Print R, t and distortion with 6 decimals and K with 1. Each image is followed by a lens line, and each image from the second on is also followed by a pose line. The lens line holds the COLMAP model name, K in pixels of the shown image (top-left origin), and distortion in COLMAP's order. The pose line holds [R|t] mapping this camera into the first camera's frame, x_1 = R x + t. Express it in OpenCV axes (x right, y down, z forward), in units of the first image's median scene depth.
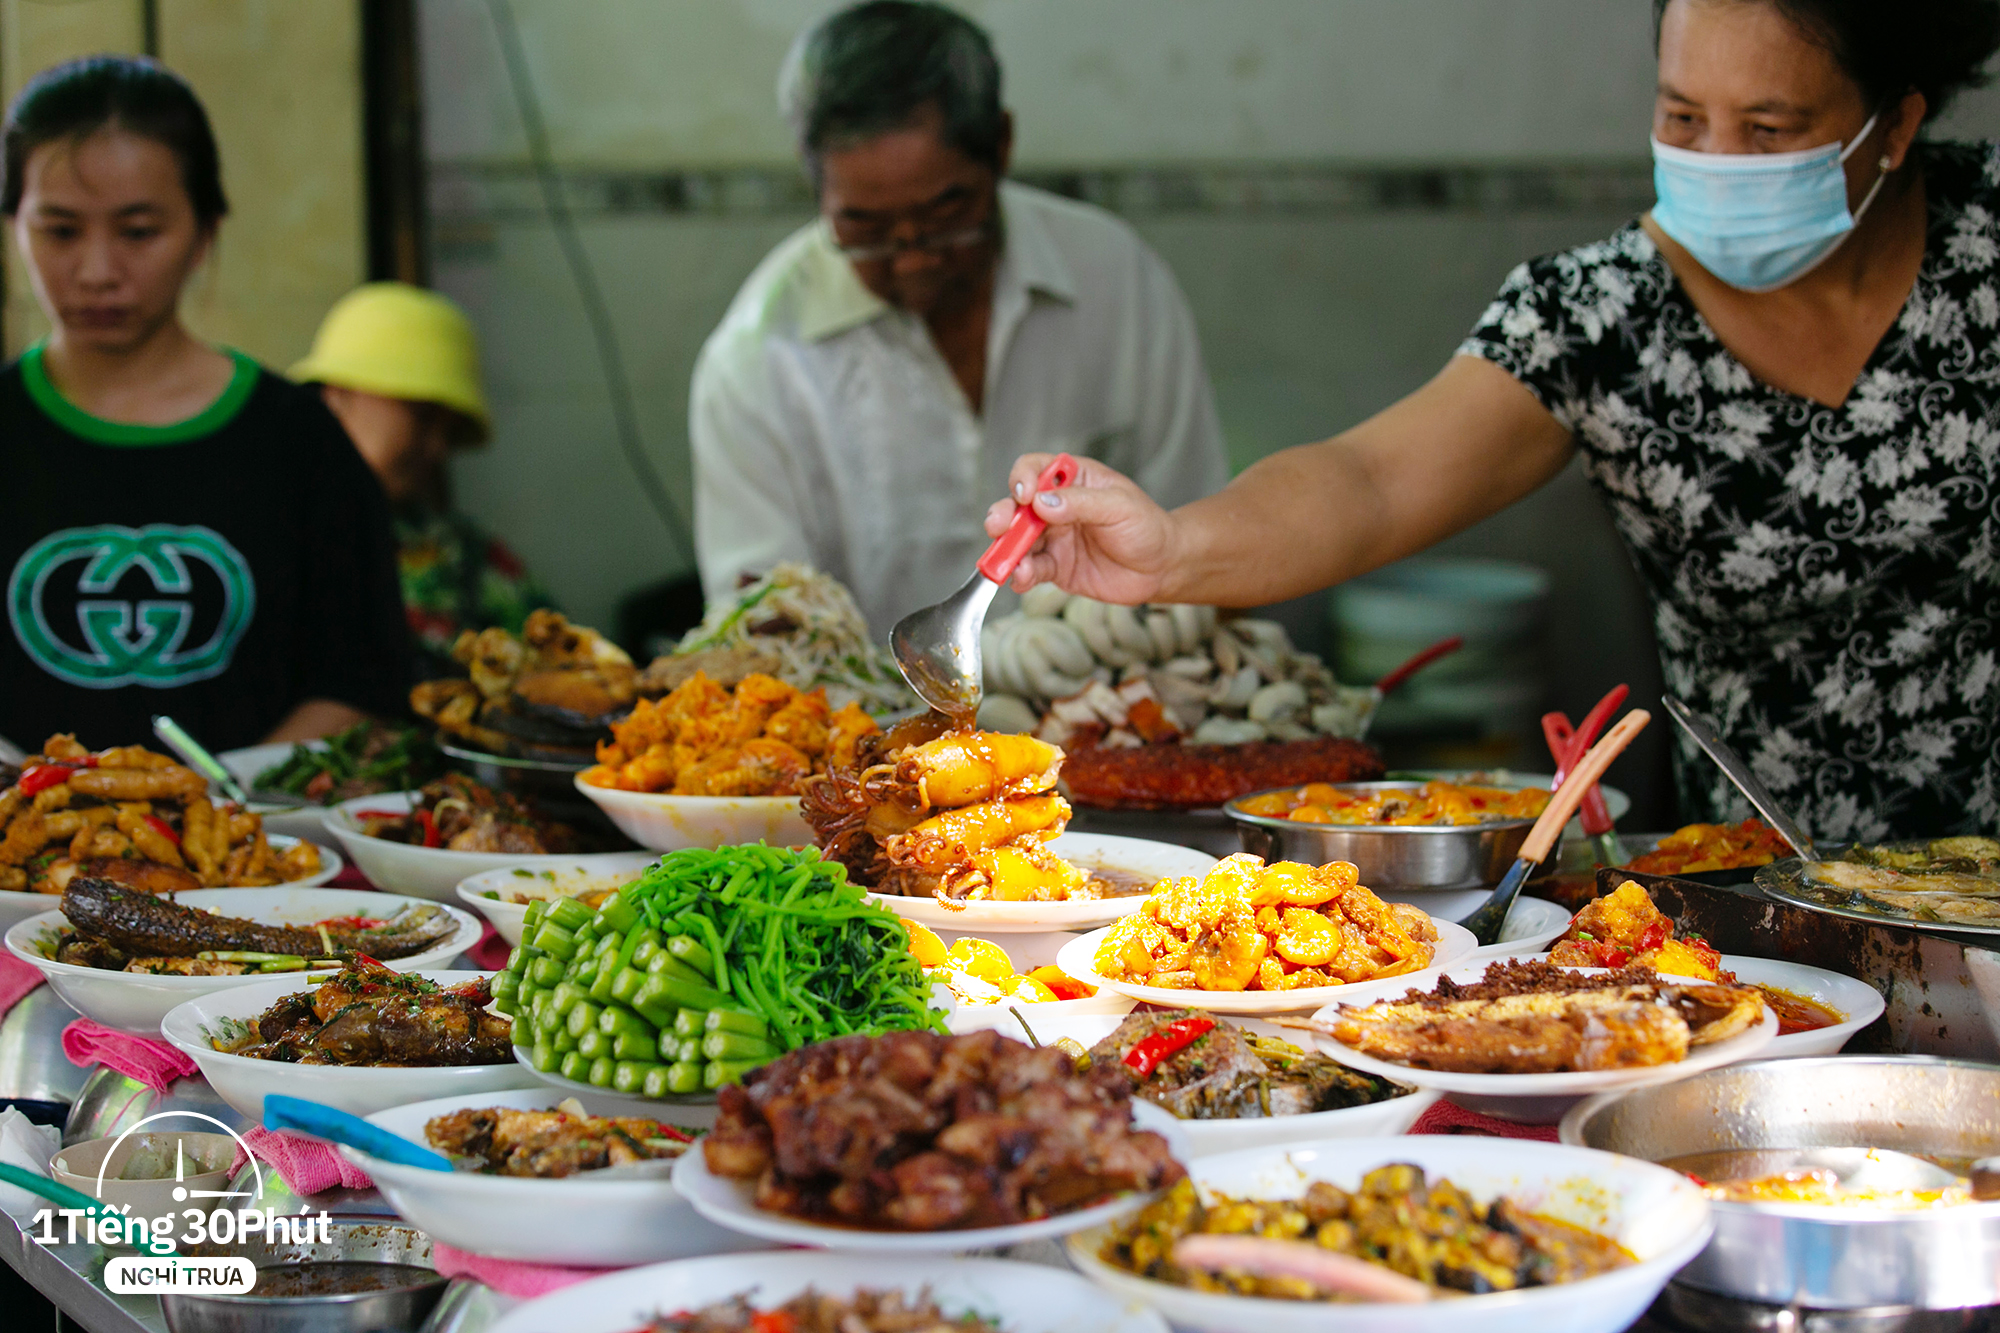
lens RADIAL K [[3992.9, 0, 1000.0], [0, 3992.9, 666.5], [0, 0, 1]] dist [-0.106253, -0.171982]
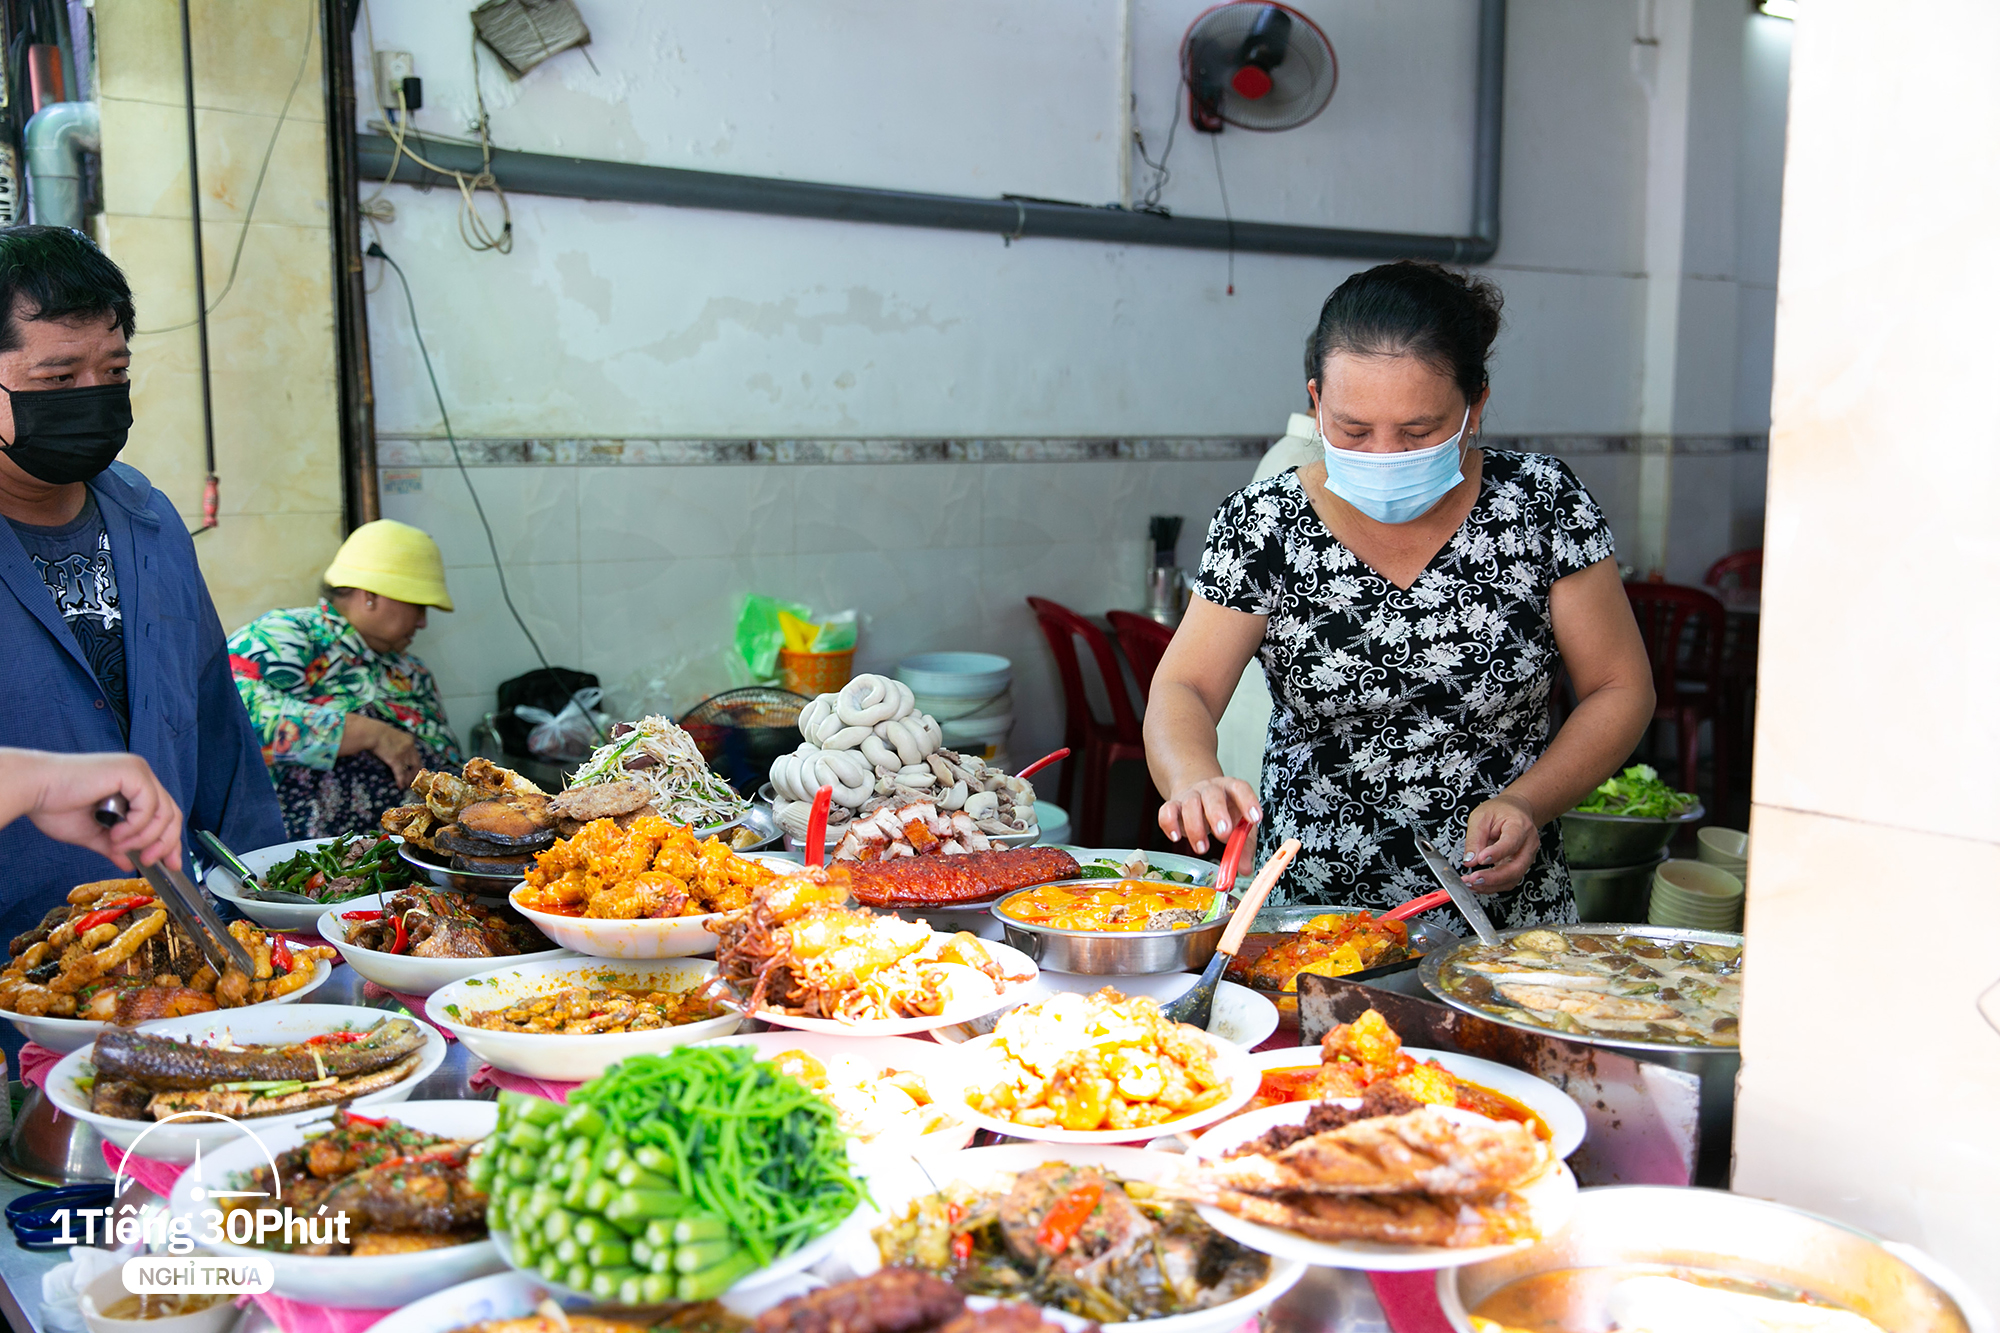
lens RADIAL K [[1904.0, 0, 1000.0], [0, 1904.0, 666.5], [0, 0, 1]] dist [0.052697, -0.190150]
pose [[0.984915, -0.016932, 0.172207, -0.067192], [0.017271, 0.999851, -0.000473, -0.061387], [-0.172173, 0.003440, 0.985061, 0.416192]]
